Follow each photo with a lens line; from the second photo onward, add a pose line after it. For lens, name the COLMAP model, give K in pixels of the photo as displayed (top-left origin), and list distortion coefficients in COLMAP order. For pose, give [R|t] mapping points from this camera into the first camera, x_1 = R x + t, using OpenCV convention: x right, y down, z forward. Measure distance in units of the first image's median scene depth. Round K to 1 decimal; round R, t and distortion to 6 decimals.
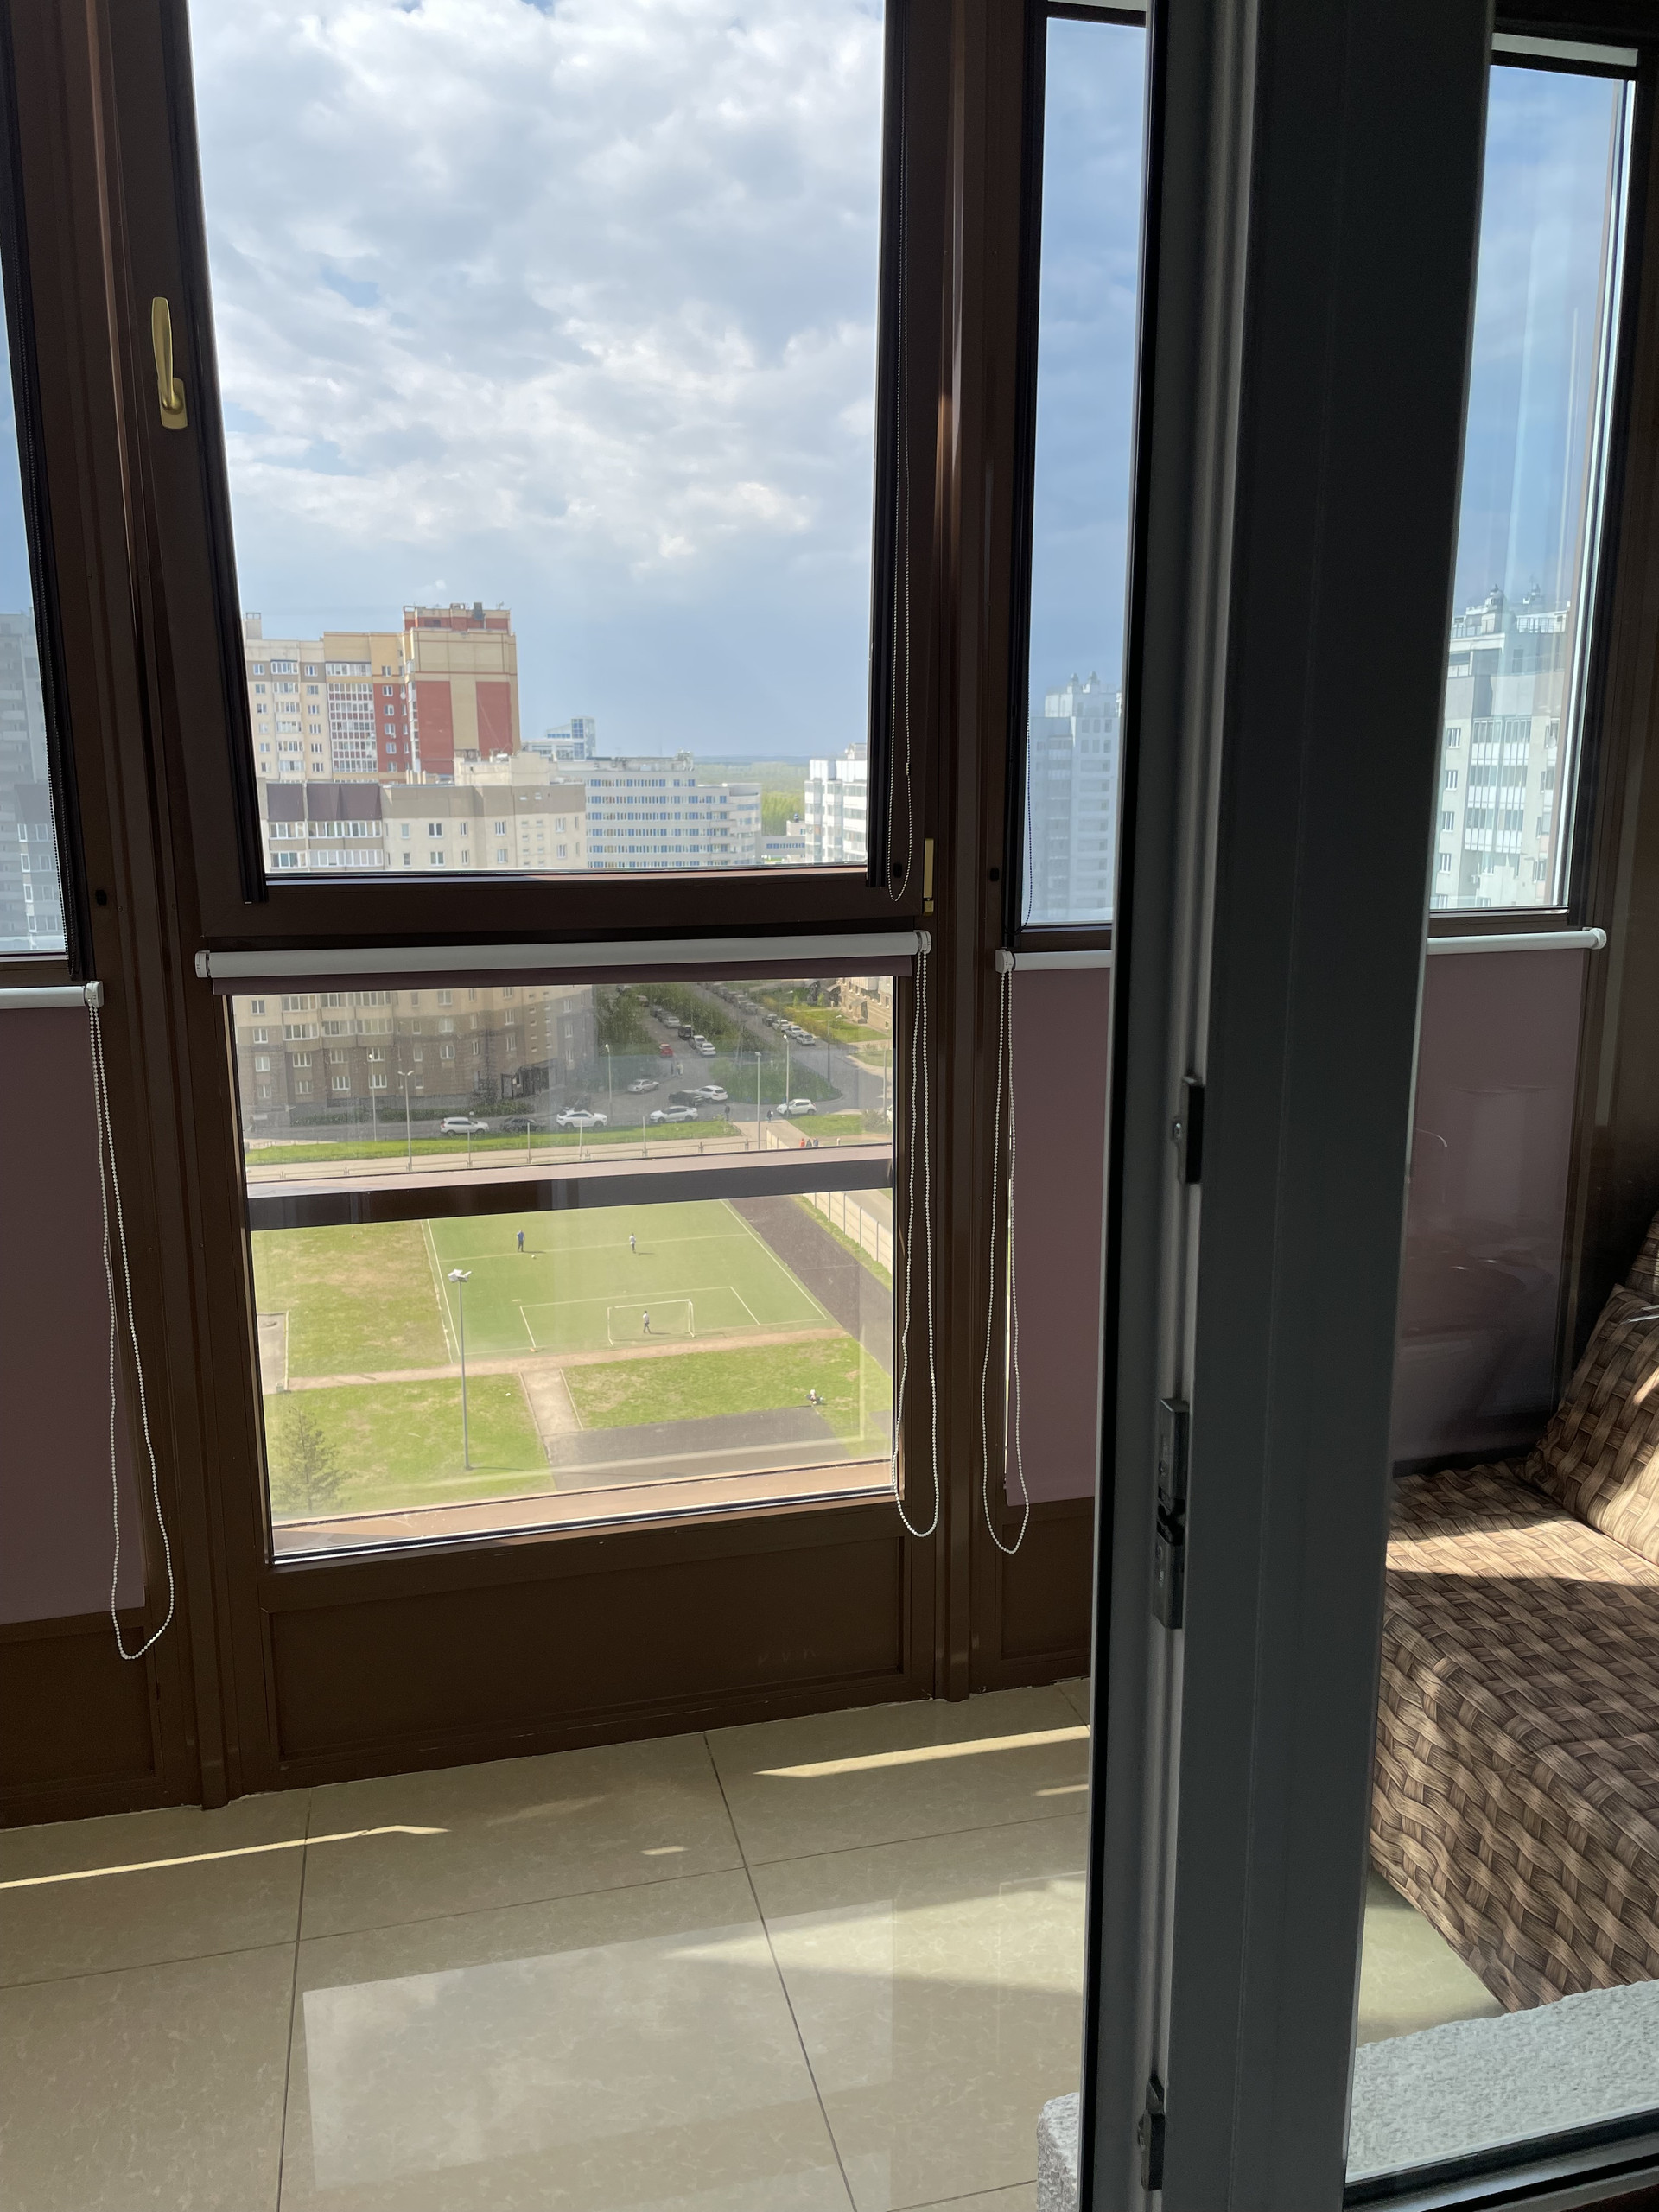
lens RADIAL K [[1703.0, 0, 815.1], [0, 1703.0, 1092.4], [0, 0, 1]] dist [0.033195, -0.001684]
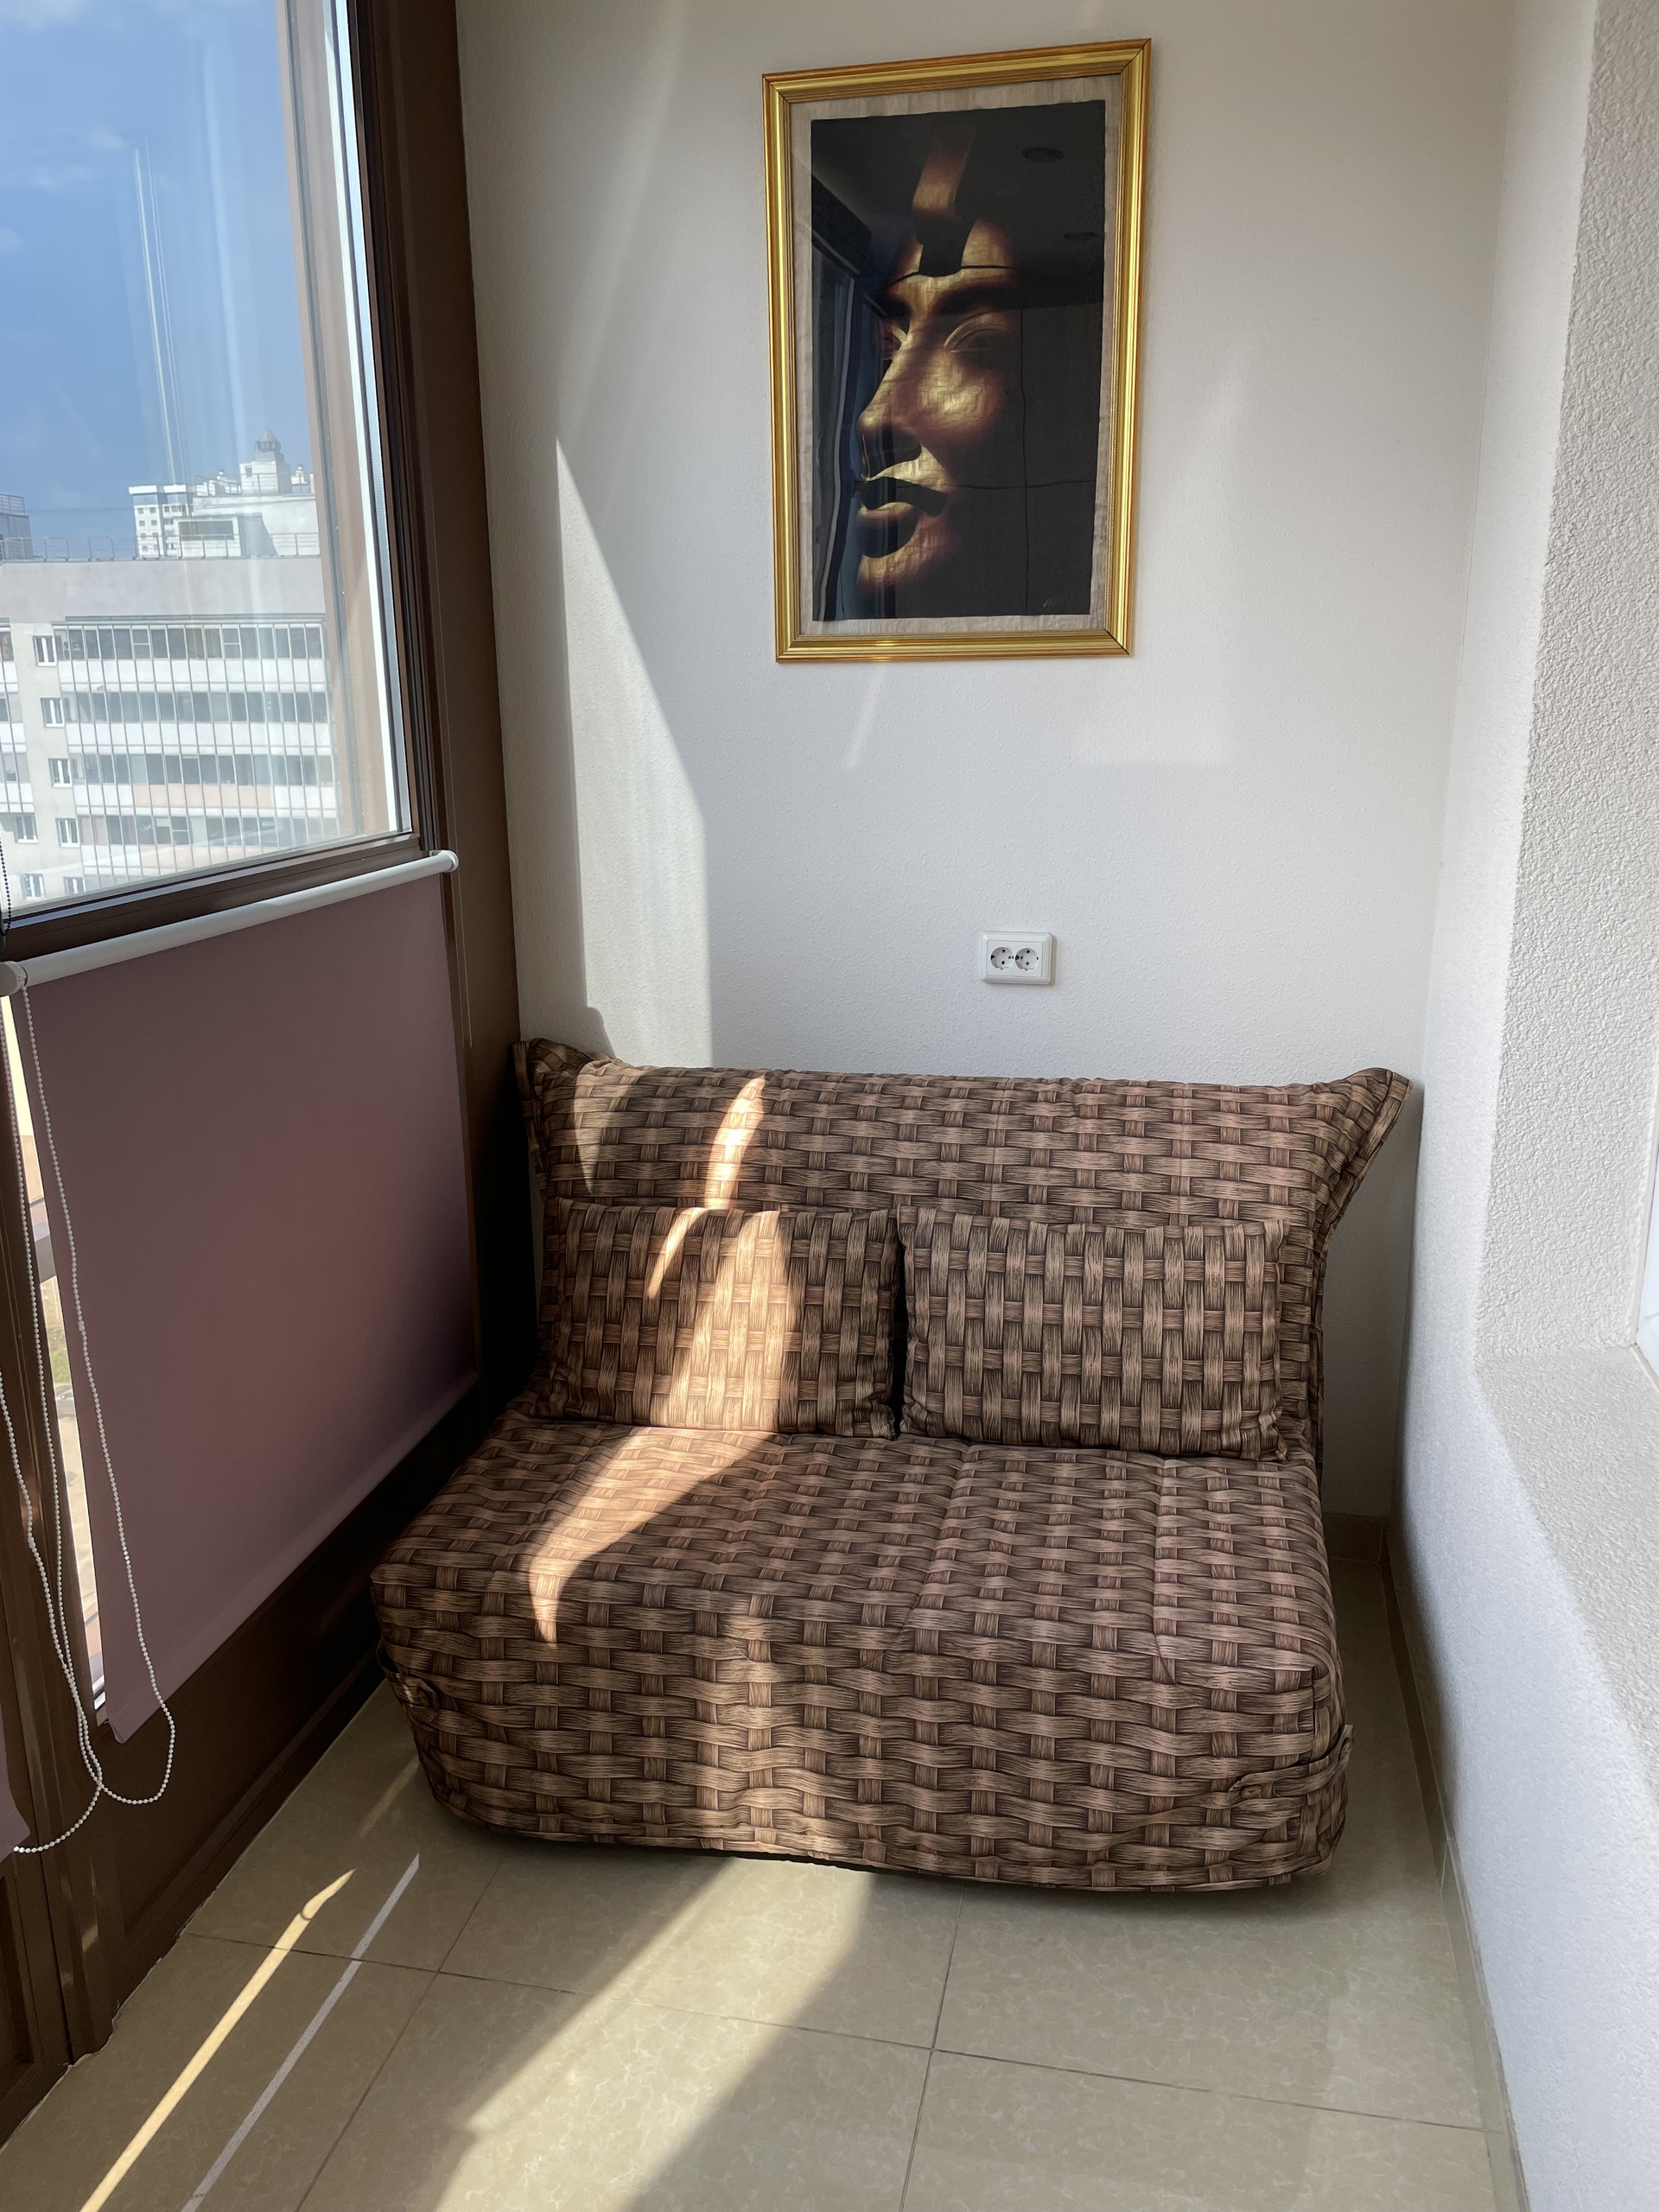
lens RADIAL K [[1677.7, 0, 824.7], [0, 1677.7, 1088.5], [0, 0, 1]] dist [0.091457, -0.120645]
pose [[0.451926, -0.225630, 0.863049, -0.326811], [0.192879, 0.969313, 0.152412, -0.077019], [-0.870954, 0.097585, 0.481578, 0.407815]]
